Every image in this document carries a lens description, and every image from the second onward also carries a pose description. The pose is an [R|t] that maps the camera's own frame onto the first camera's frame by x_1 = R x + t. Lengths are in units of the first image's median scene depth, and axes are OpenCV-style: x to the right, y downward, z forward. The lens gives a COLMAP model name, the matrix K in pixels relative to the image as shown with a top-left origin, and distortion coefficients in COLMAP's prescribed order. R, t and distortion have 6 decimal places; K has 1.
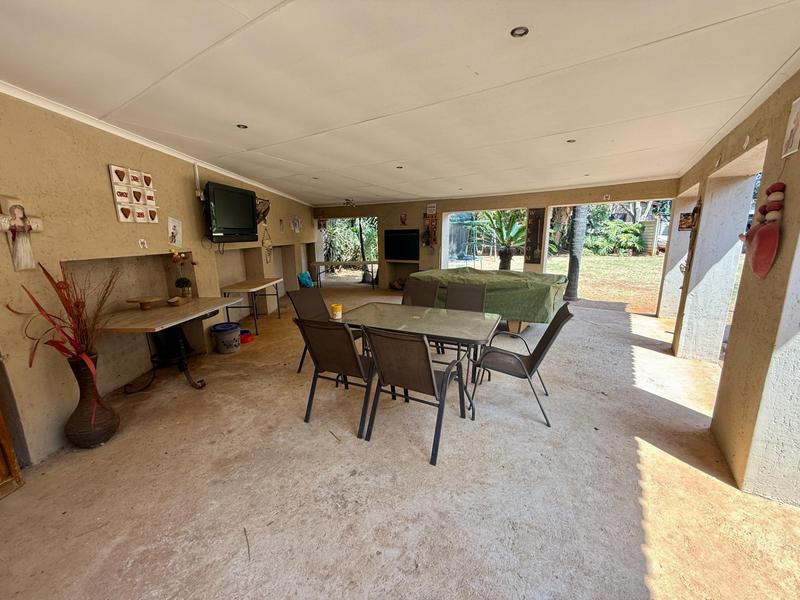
lens RADIAL K [[317.3, 0, 398.6], [0, 317.3, 301.3], [0, 0, 1]] dist [-0.001782, 0.000295]
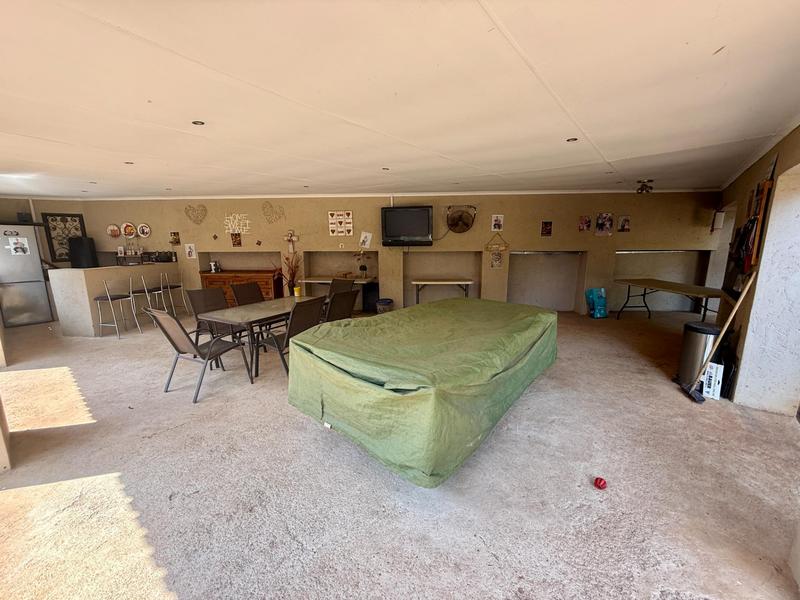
lens RADIAL K [[317.3, 0, 398.6], [0, 317.3, 301.3], [0, 0, 1]] dist [-0.001782, 0.000295]
pose [[-0.088355, 0.200786, -0.975643, 1.845151], [-0.191218, 0.957837, 0.214439, -0.505726], [0.977563, 0.205507, -0.046235, 2.226061]]
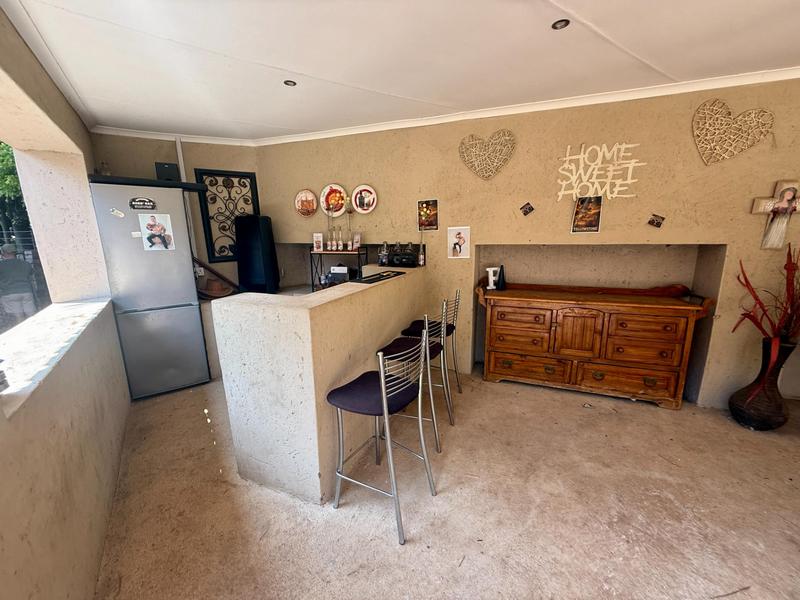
lens RADIAL K [[317.3, 0, 398.6], [0, 317.3, 301.3], [0, 0, 1]] dist [-0.001782, 0.000295]
pose [[-0.346751, 0.223871, -0.910849, 0.288483], [-0.167074, 0.940826, 0.294842, -0.035761], [0.922957, 0.254416, -0.288829, 0.176832]]
